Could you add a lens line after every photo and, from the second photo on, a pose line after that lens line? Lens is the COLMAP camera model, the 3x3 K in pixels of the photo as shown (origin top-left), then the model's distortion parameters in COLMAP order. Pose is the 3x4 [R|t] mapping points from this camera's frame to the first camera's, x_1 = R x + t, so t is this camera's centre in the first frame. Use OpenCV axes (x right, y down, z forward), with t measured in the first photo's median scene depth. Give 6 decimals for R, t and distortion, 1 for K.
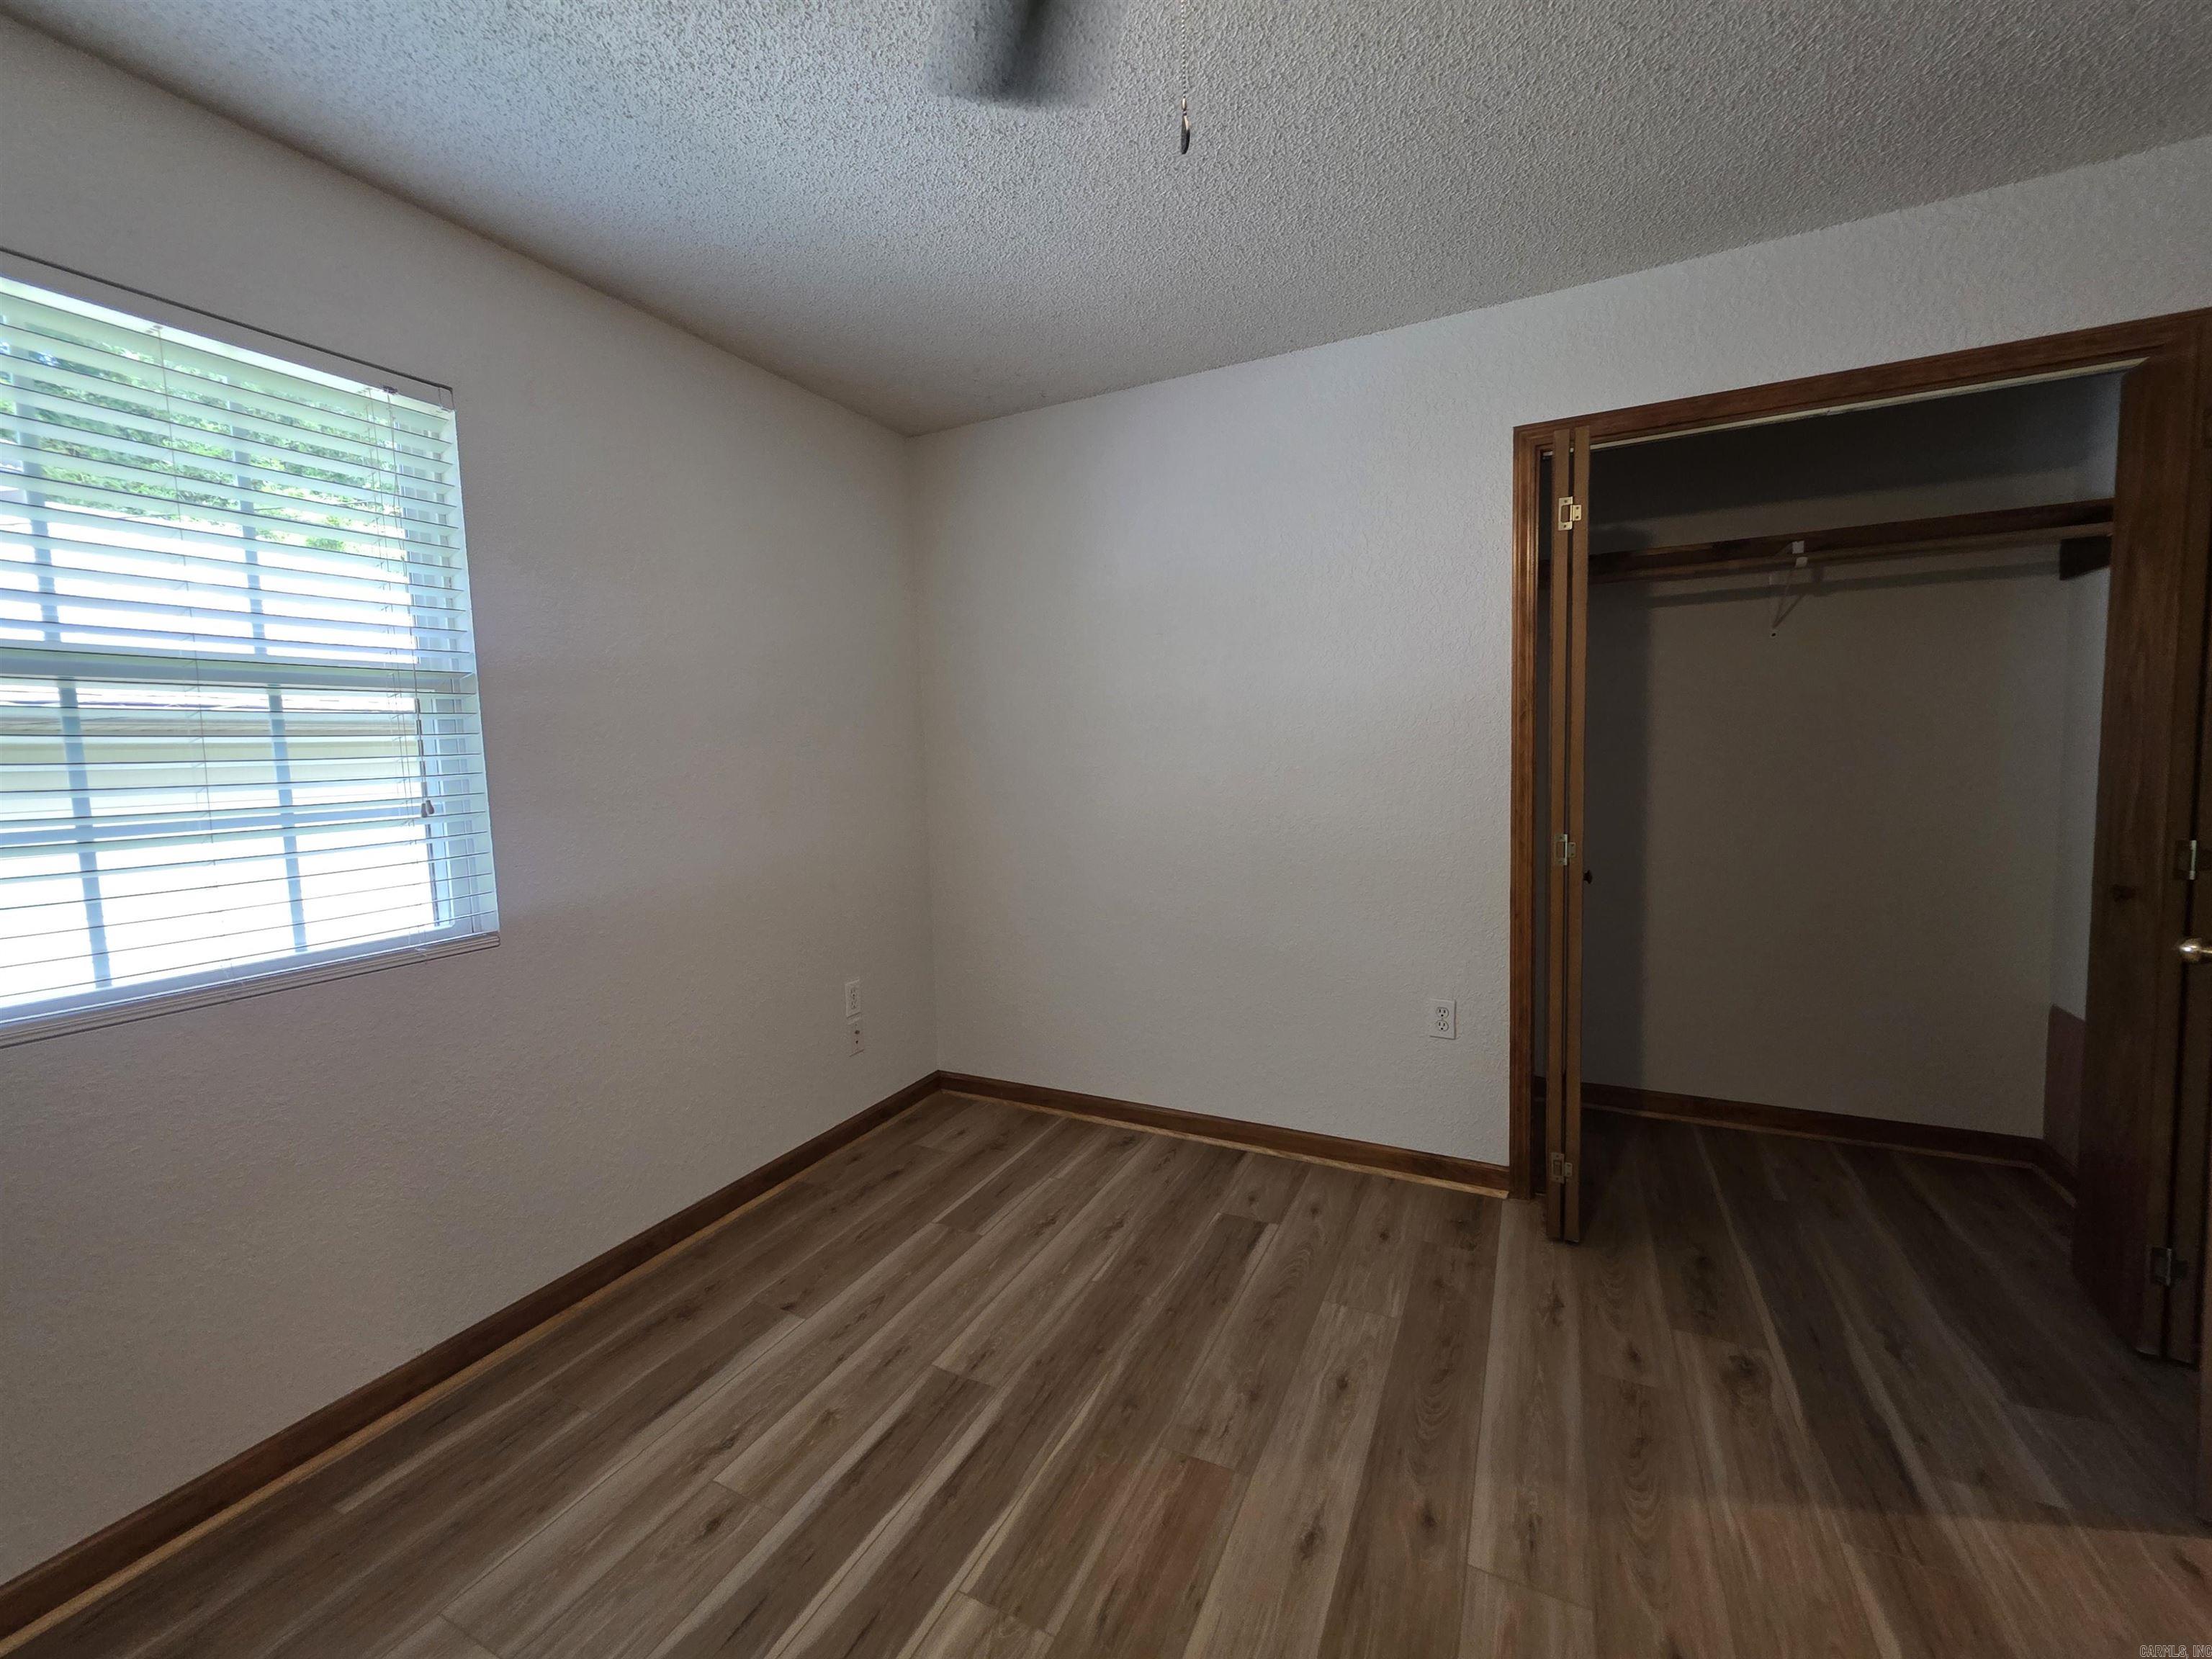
lens RADIAL K [[890.3, 0, 1106.0], [0, 890.3, 829.5], [0, 0, 1]] dist [-0.041995, -0.000058]
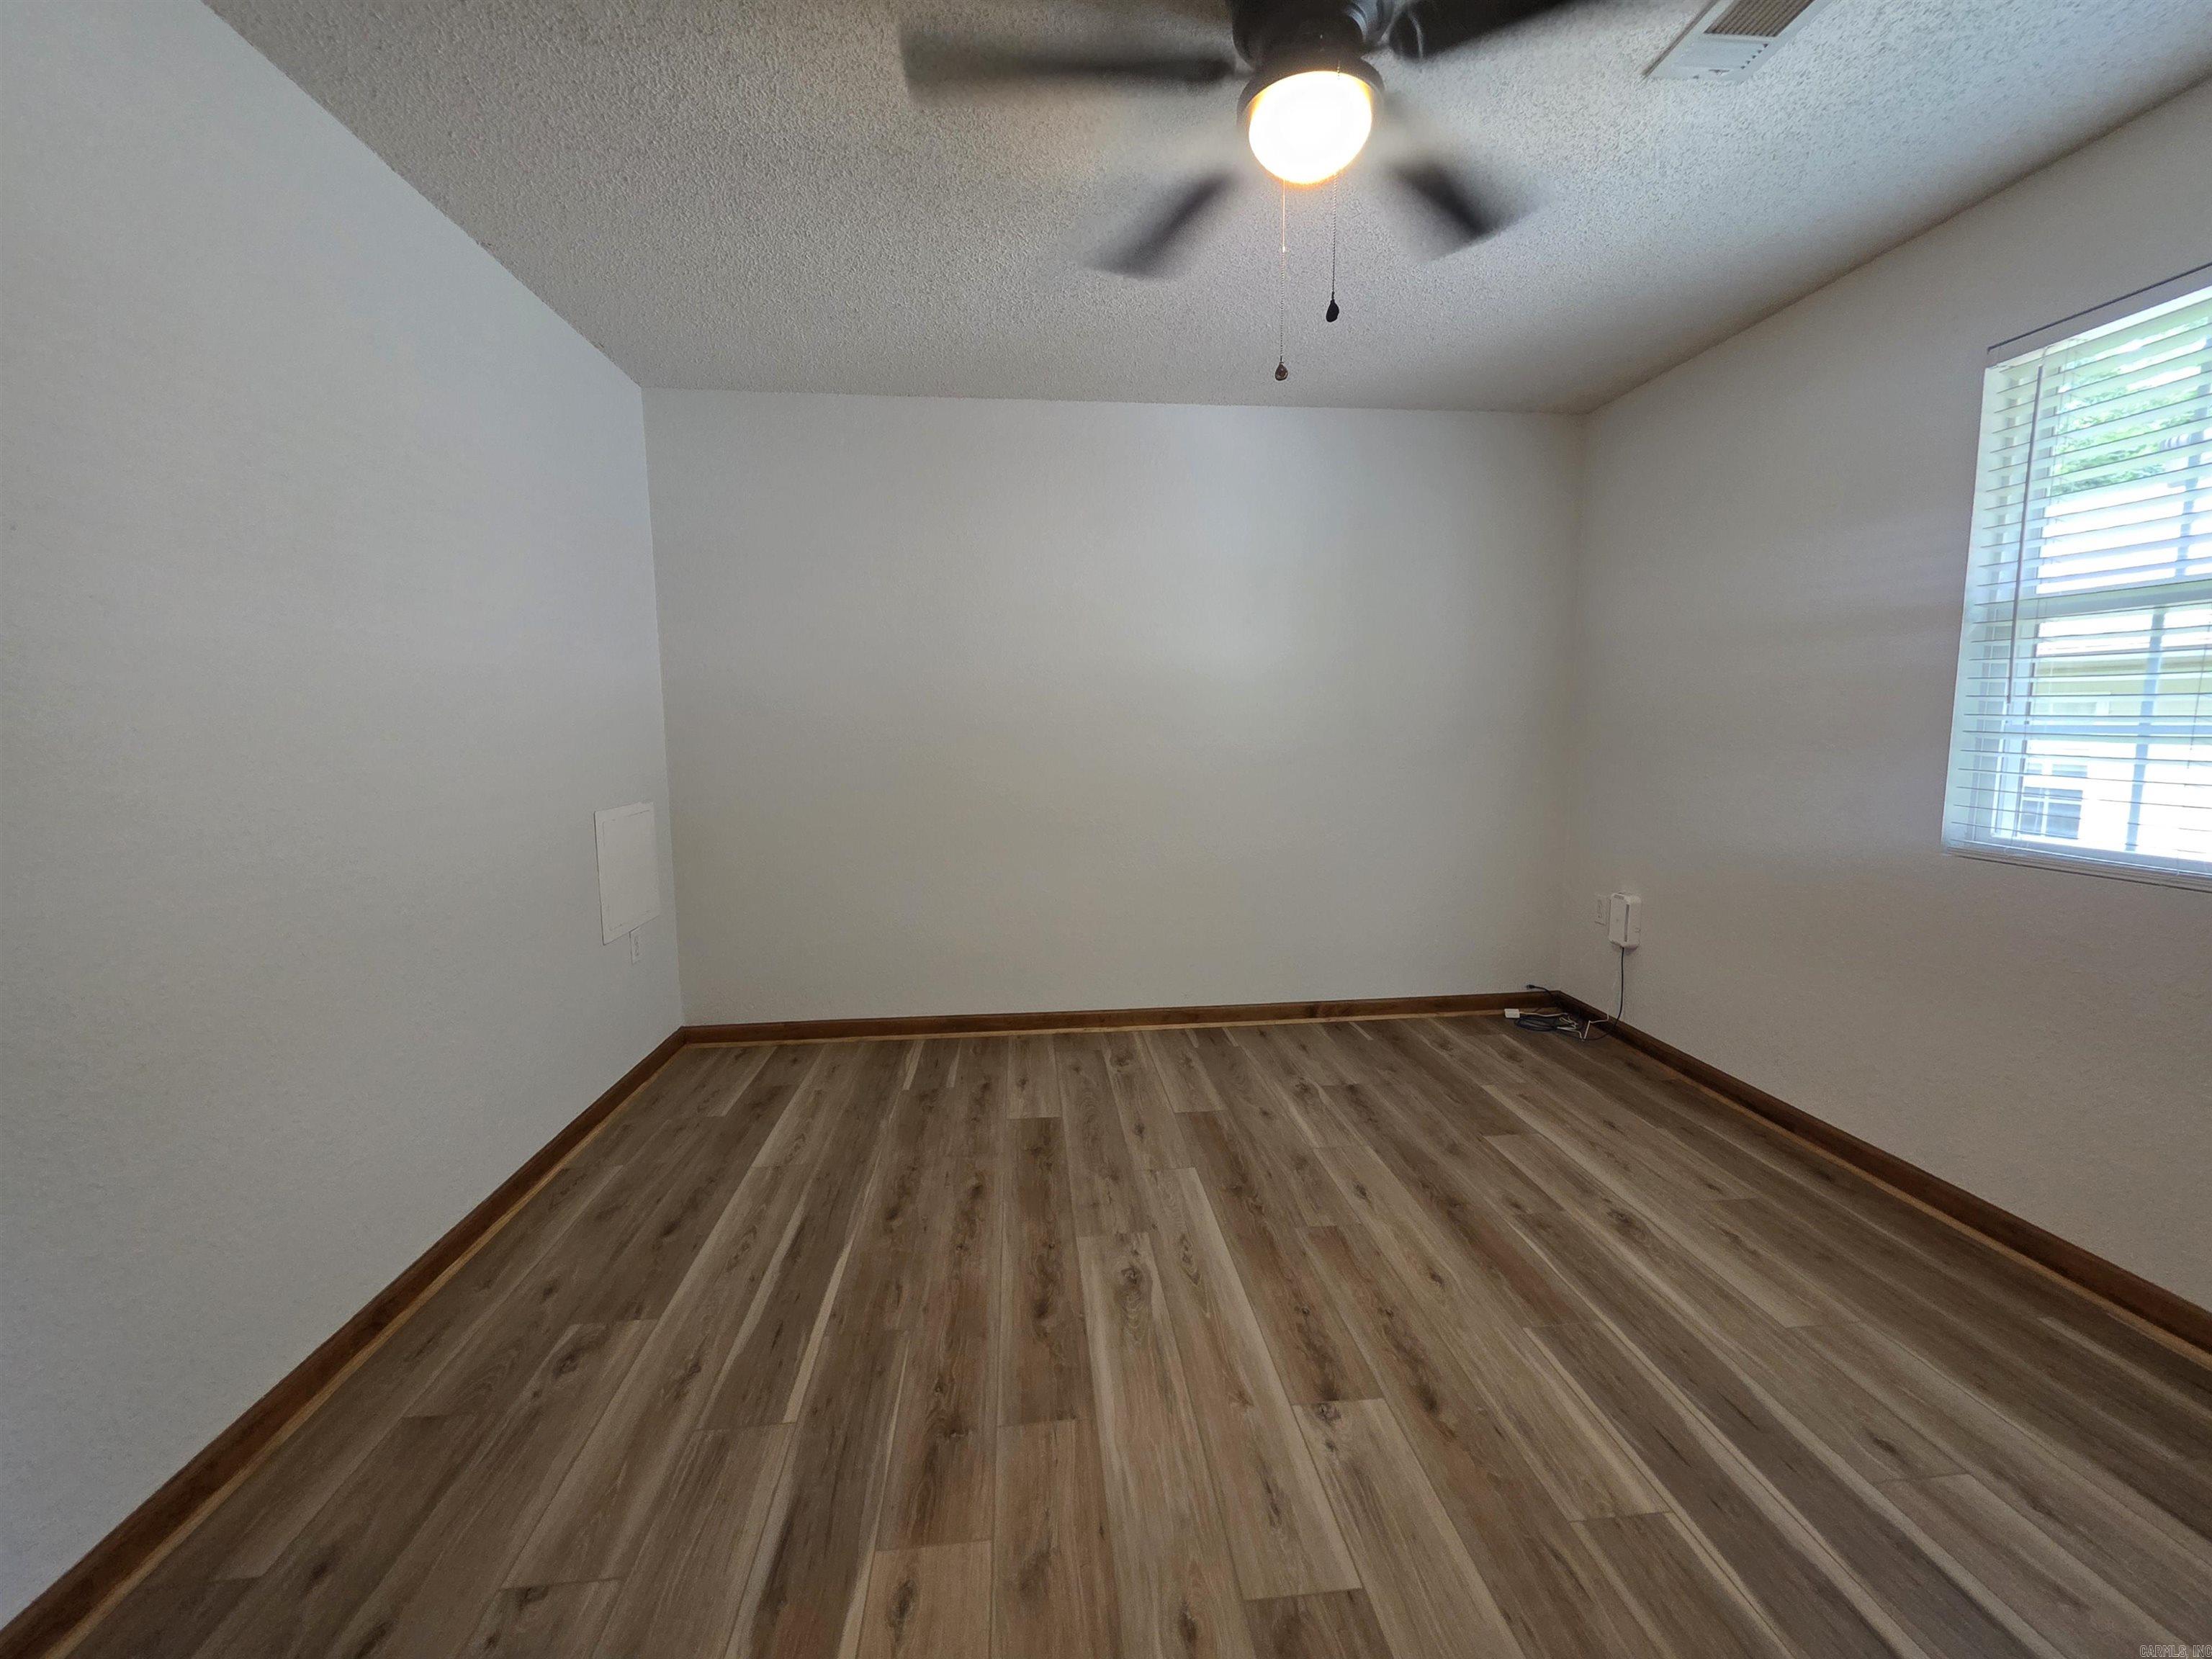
lens RADIAL K [[886.2, 0, 1111.0], [0, 886.2, 813.3], [0, 0, 1]] dist [0.003820, -0.000137]
pose [[-0.859128, 0.105586, -0.500750, 0.808177], [0.005277, 0.980260, 0.197641, -0.143209], [0.511733, 0.167156, -0.842726, 1.339981]]
